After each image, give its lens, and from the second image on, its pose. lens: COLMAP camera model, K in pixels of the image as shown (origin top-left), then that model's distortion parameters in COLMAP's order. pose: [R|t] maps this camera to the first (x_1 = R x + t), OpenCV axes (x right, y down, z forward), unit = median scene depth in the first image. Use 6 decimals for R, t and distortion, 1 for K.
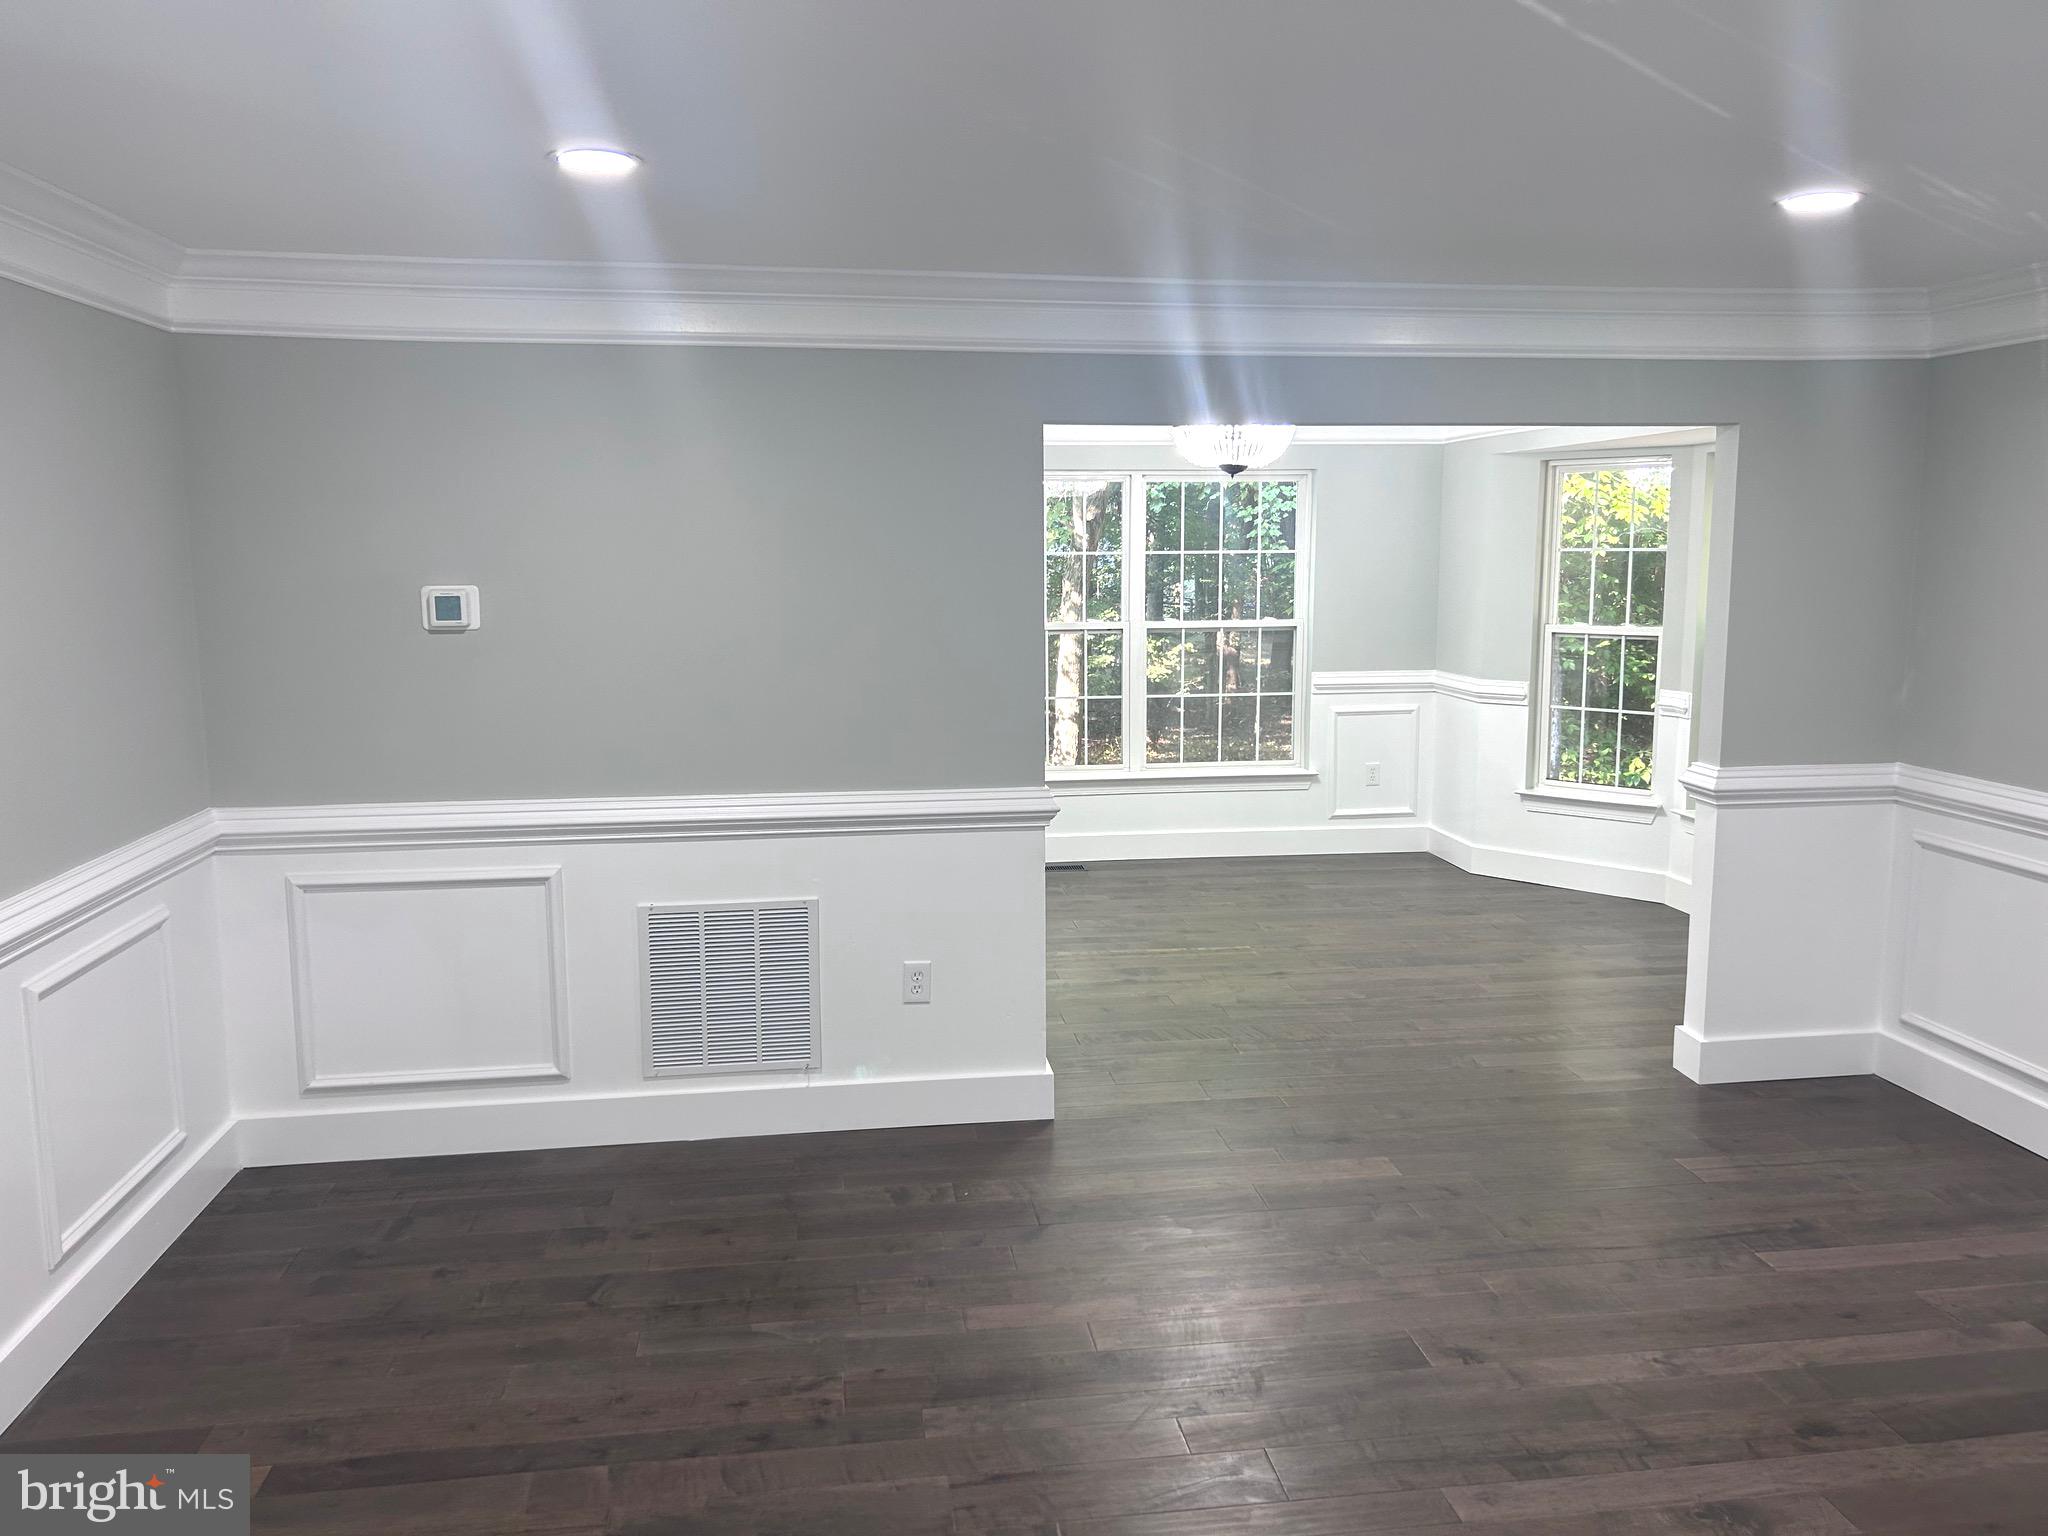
lens RADIAL K [[1554.3, 0, 1016.7], [0, 1554.3, 747.0], [0, 0, 1]] dist [0.063142, -0.073660]
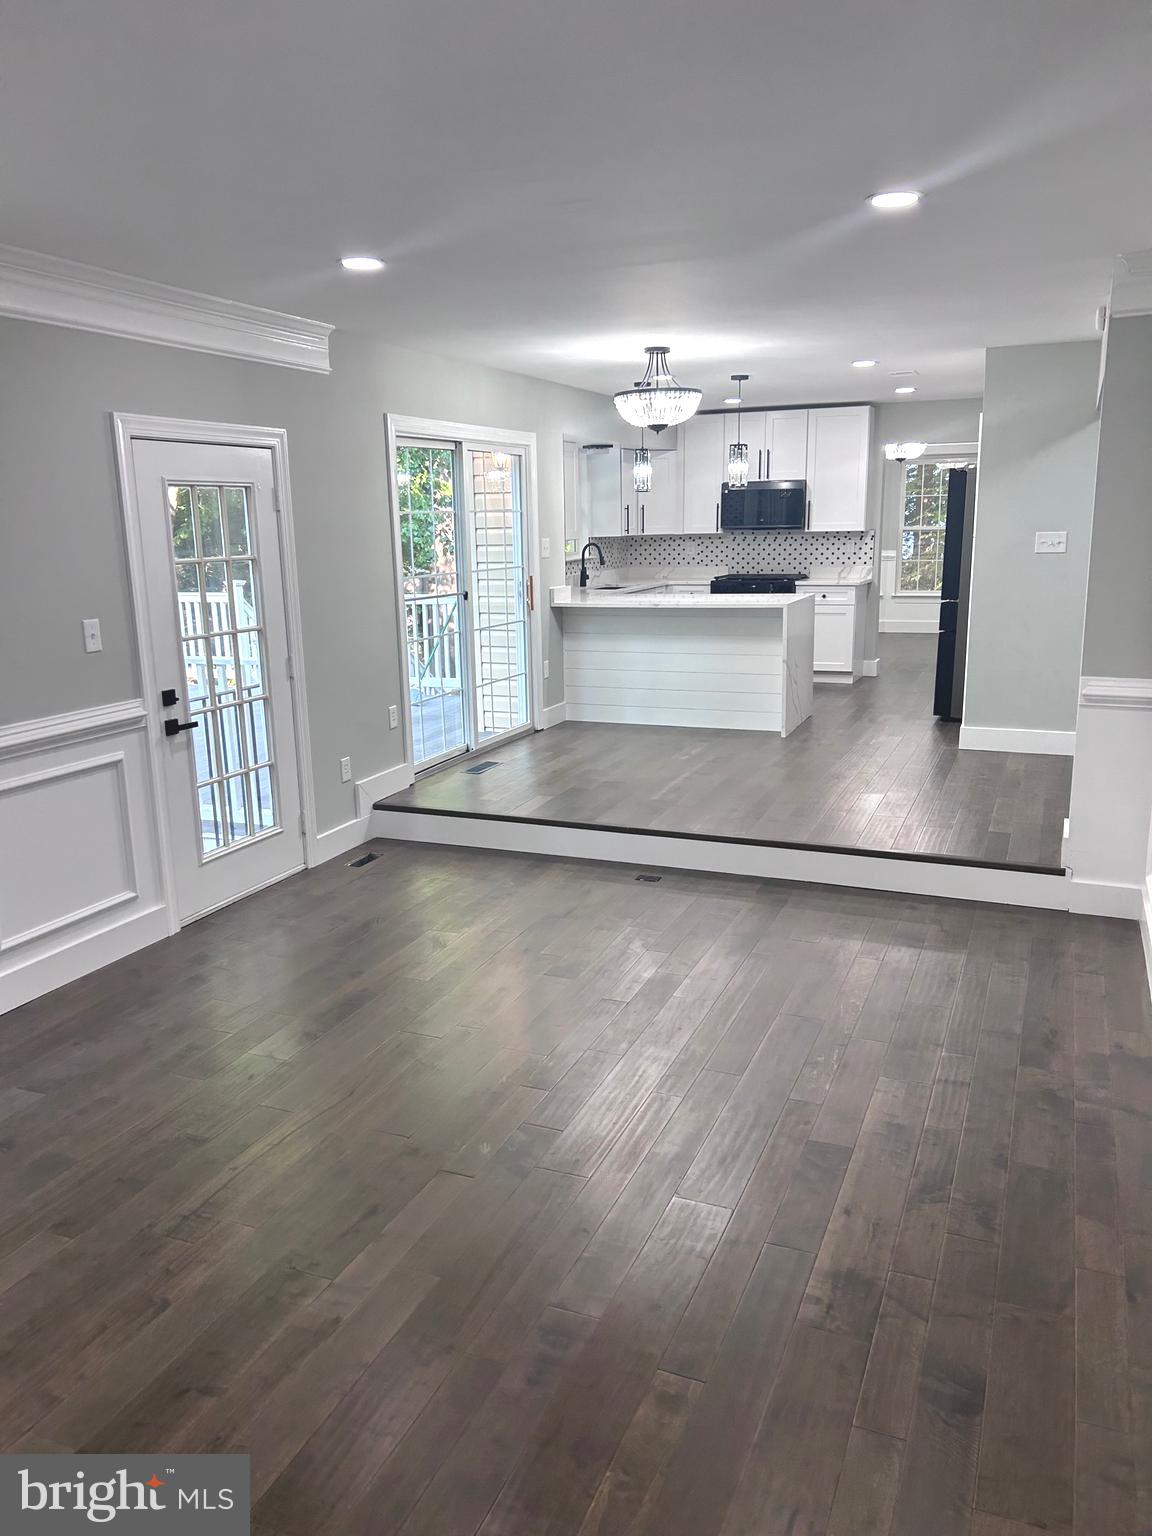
lens RADIAL K [[1165.7, 0, 559.5], [0, 1165.7, 781.8], [0, 0, 1]] dist [0.063142, -0.073660]
pose [[0.511322, -0.192791, 0.837485, -1.887775], [0.130673, 0.980622, 0.145961, -0.019179], [-0.849396, 0.034803, 0.526606, 0.515999]]
